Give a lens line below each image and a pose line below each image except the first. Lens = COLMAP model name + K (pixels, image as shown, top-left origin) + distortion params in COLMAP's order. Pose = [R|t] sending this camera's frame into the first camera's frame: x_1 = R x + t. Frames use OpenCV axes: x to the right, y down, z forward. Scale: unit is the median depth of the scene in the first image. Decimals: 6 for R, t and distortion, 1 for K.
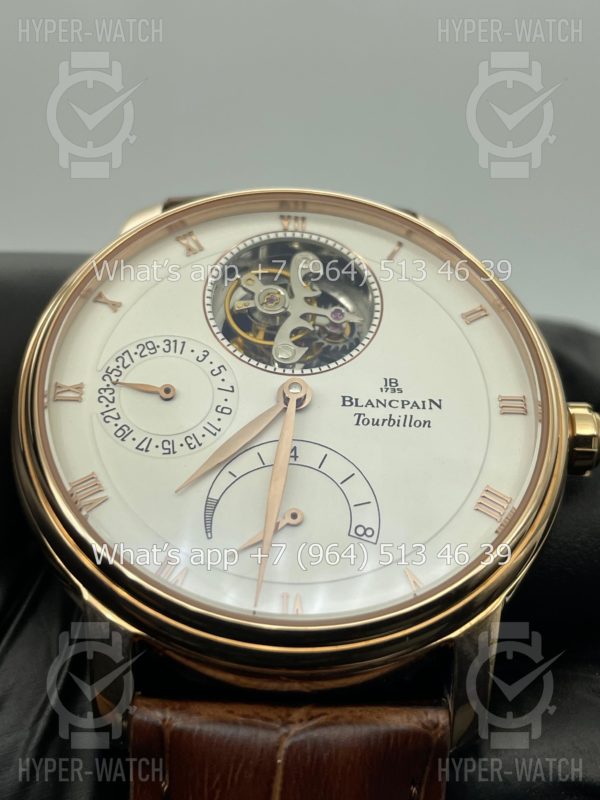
lens RADIAL K [[1266.5, 0, 299.4], [0, 1266.5, 399.0], [0, 0, 1]] dist [0.128329, 0.000000]
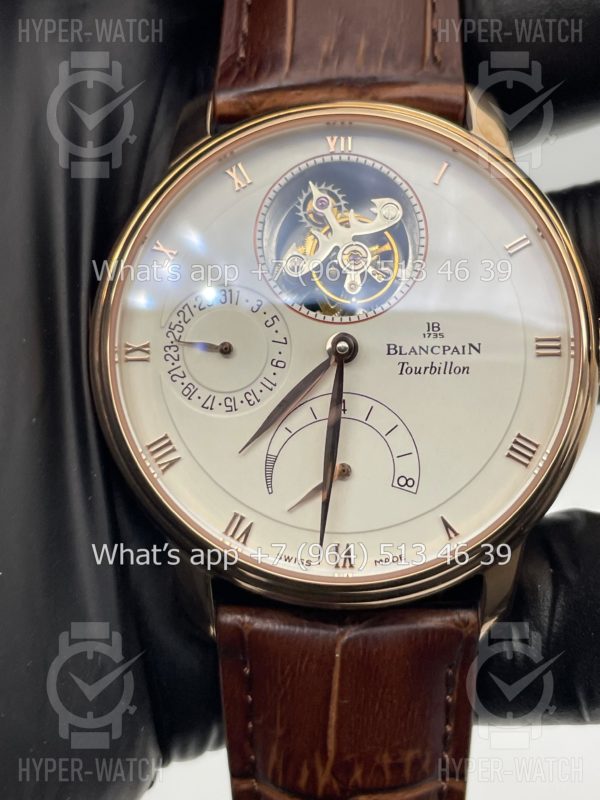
lens RADIAL K [[1266.5, 0, 290.7], [0, 1266.5, 403.9], [0, 0, 1]] dist [0.128329, 0.000000]
pose [[0.995869, -0.012515, -0.089937, 0.048510], [0.051822, 0.891654, 0.449742, -0.448271], [0.074564, -0.452545, 0.888619, 0.012272]]
